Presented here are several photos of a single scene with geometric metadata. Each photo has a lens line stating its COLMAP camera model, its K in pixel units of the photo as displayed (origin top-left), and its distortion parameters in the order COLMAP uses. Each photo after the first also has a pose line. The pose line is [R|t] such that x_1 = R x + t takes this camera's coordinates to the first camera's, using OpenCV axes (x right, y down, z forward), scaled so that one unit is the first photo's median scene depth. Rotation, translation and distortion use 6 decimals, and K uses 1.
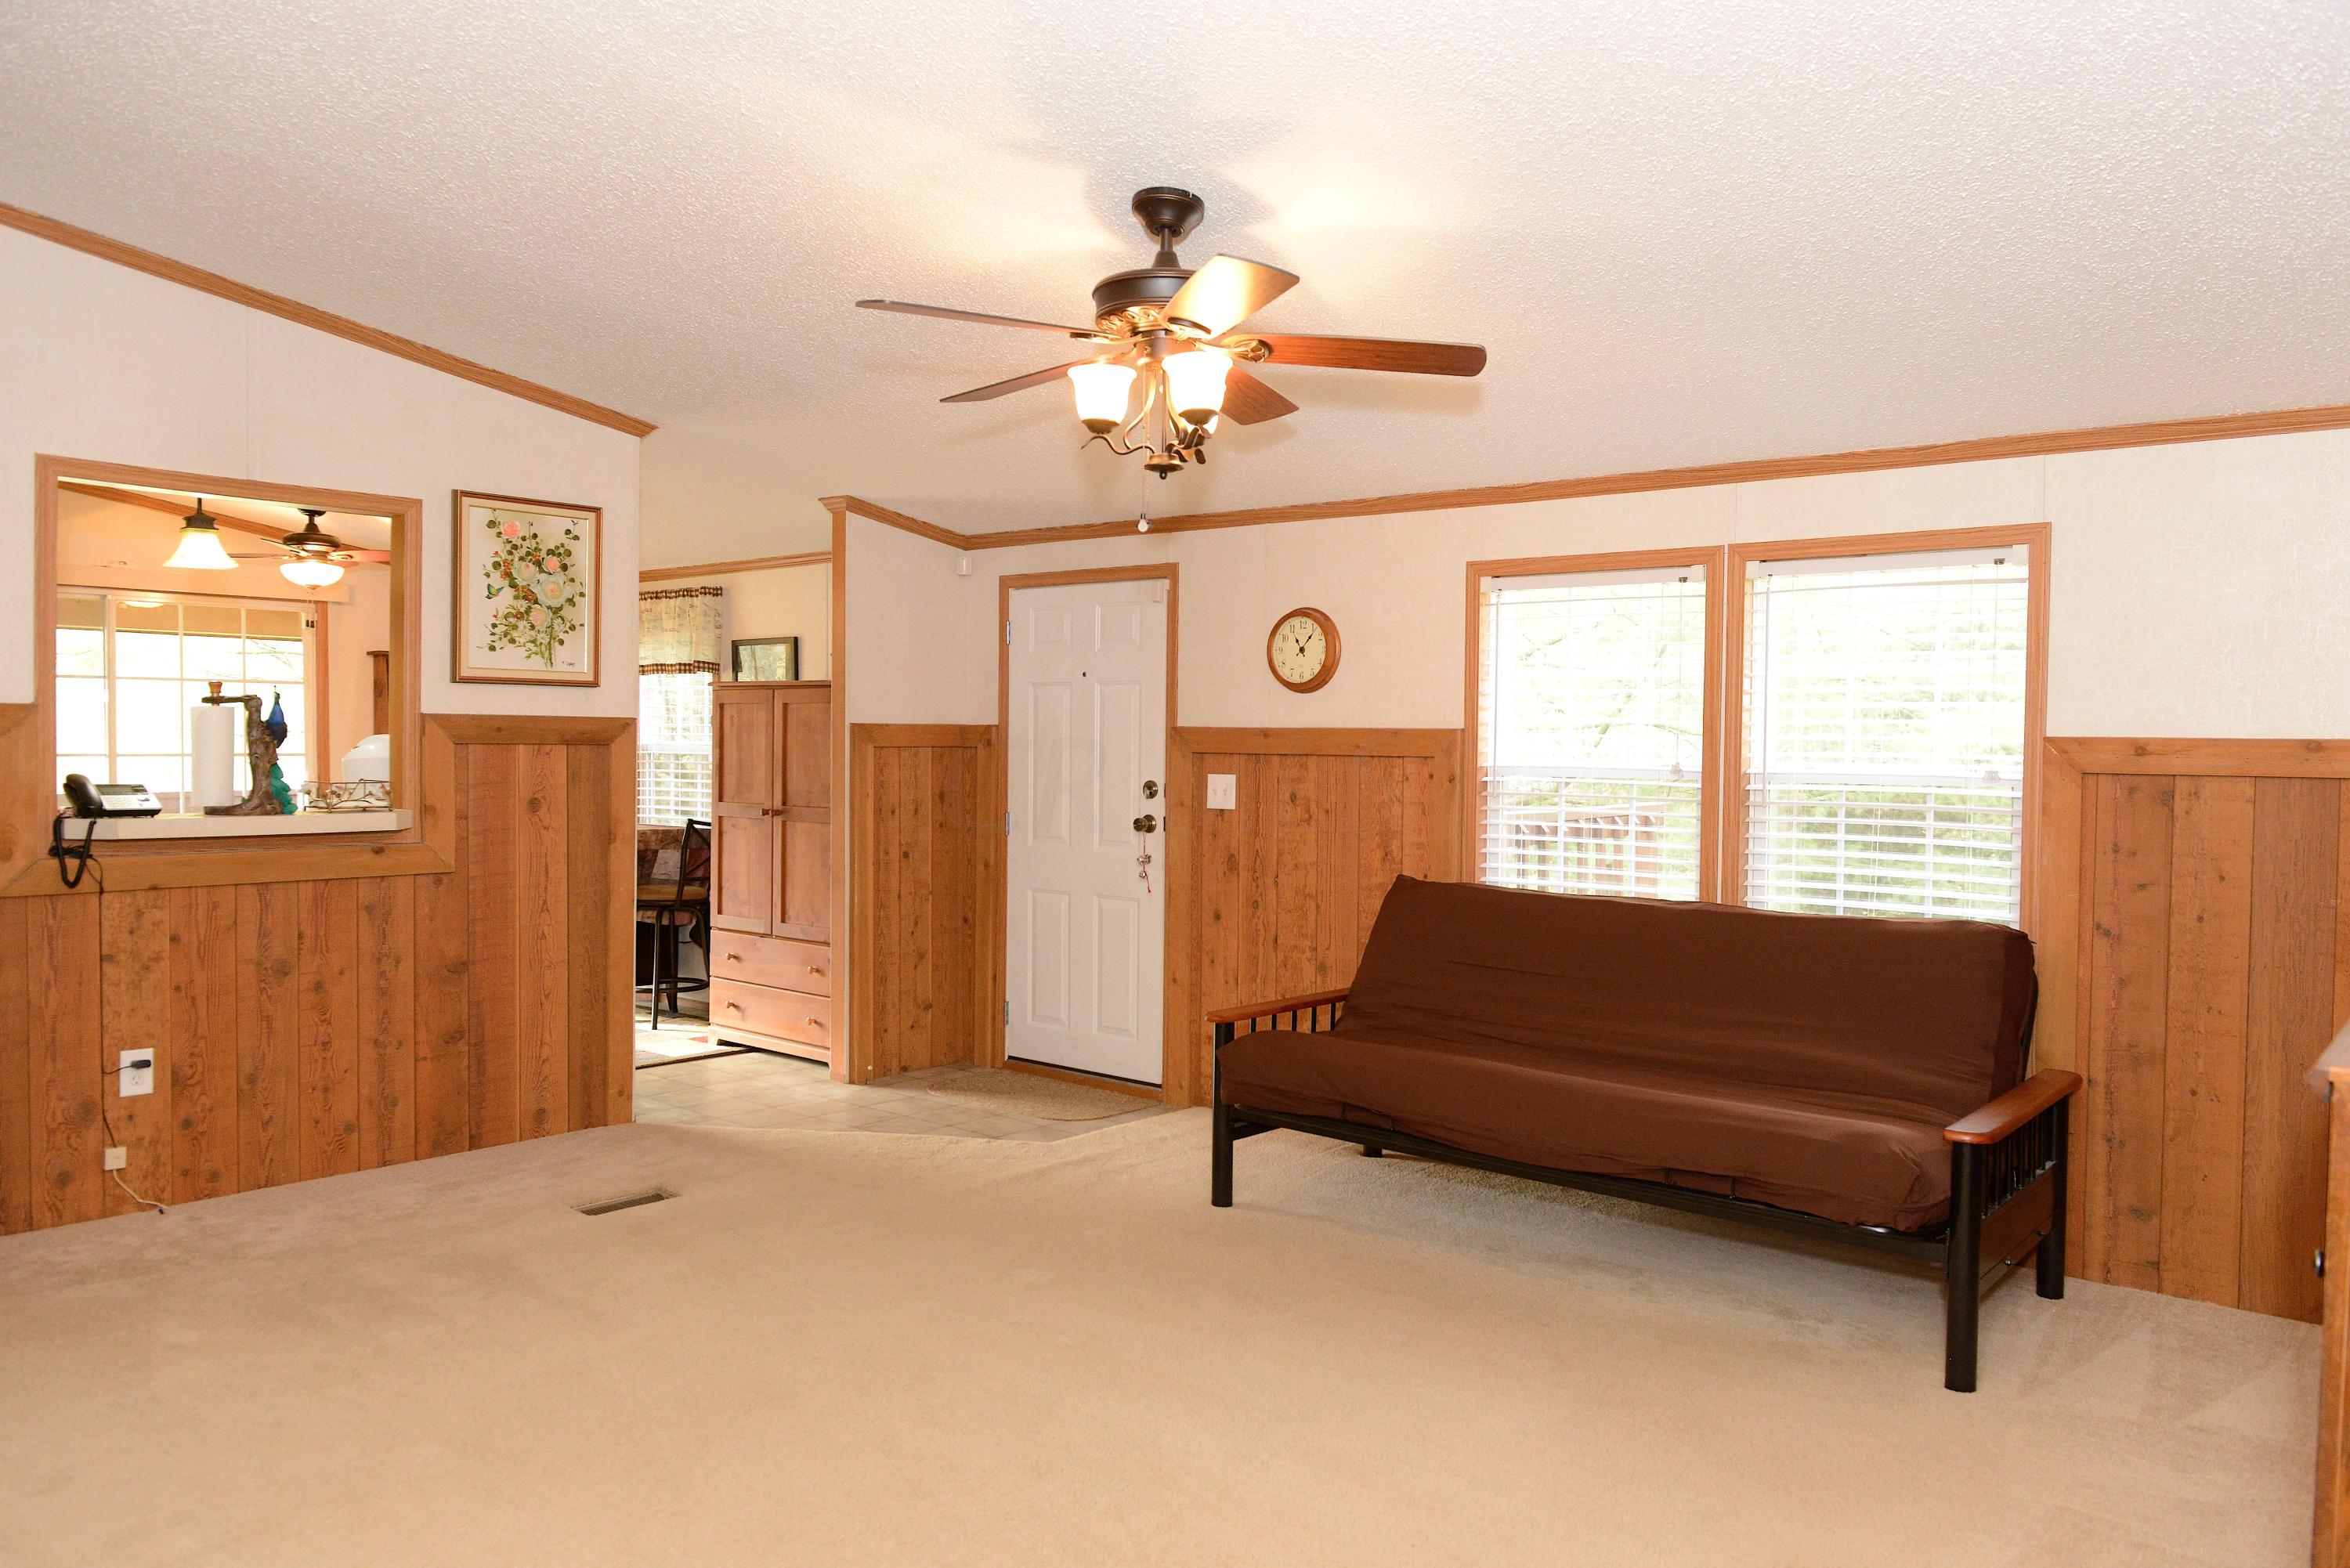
lens RADIAL K [[1629.7, 0, 1173.5], [0, 1629.7, 783.0], [0, 0, 1]] dist [-0.007311, 0.000796]
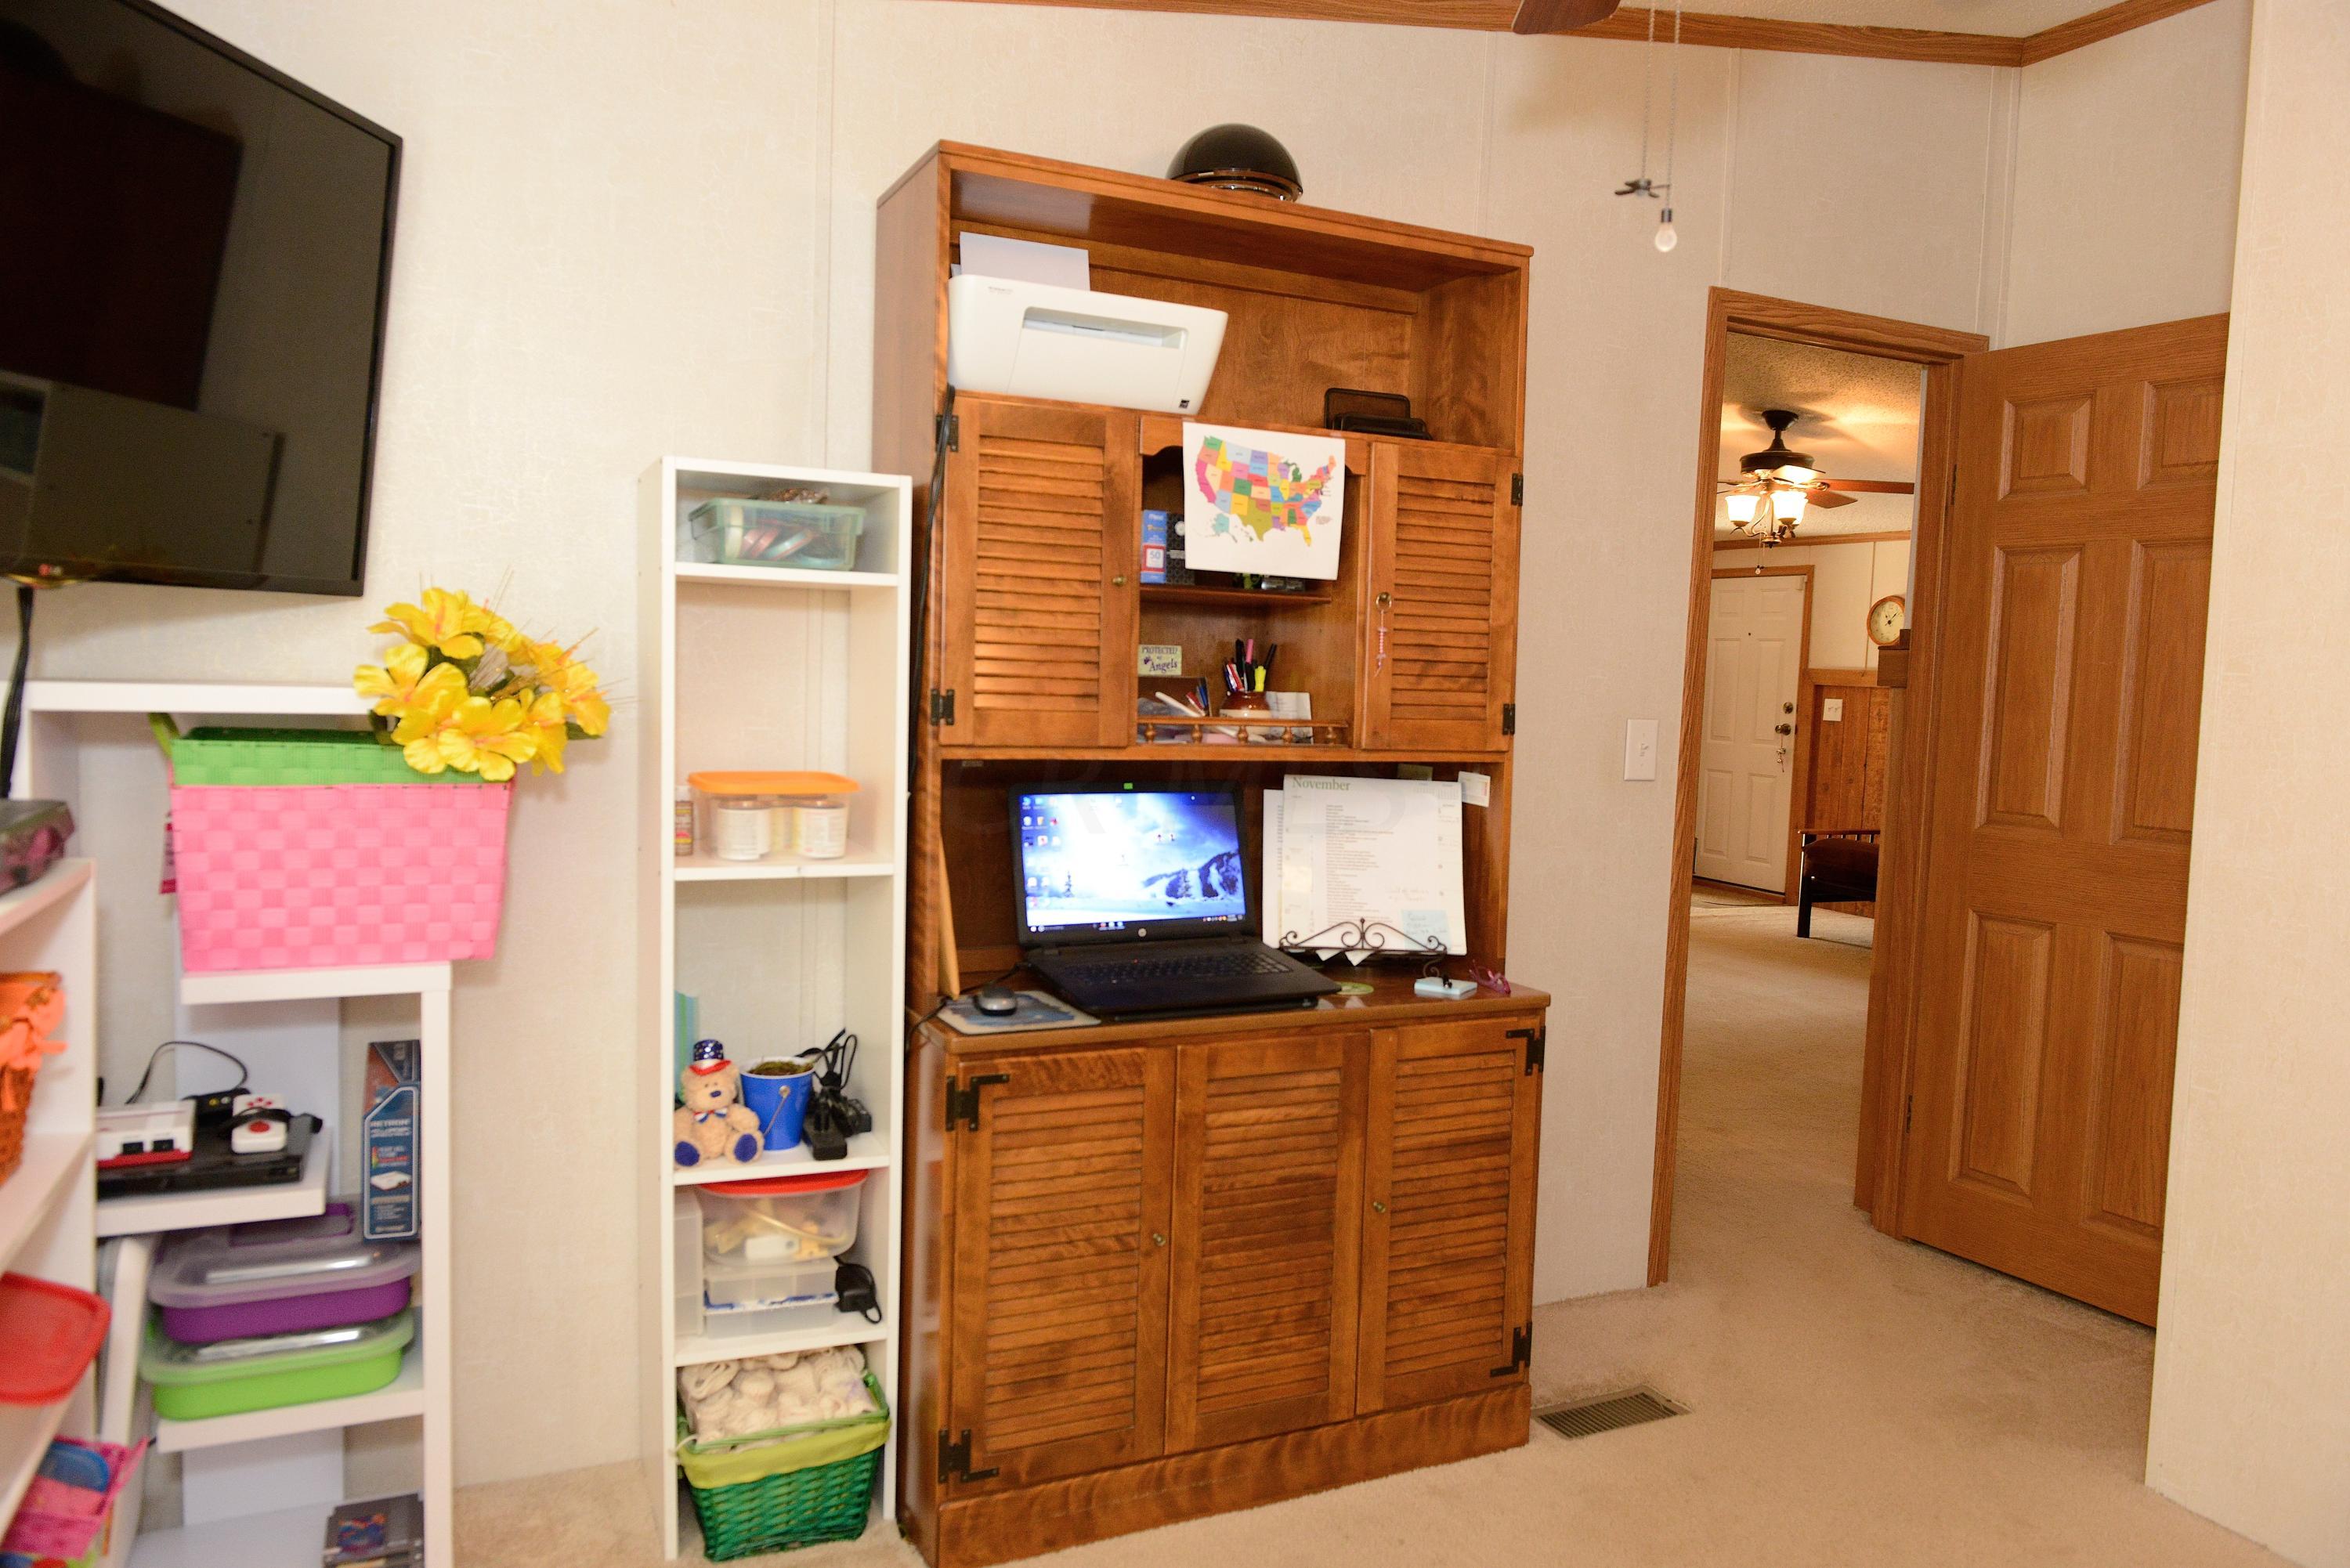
lens RADIAL K [[1629.7, 0, 1169.6], [0, 1629.7, 795.7], [0, 0, 1]] dist [-0.007311, 0.000796]
pose [[0.908857, 0.056788, -0.413224, 0.102899], [-0.036960, 0.997756, 0.055829, 0.024208], [0.415467, -0.035468, 0.908916, -0.726256]]
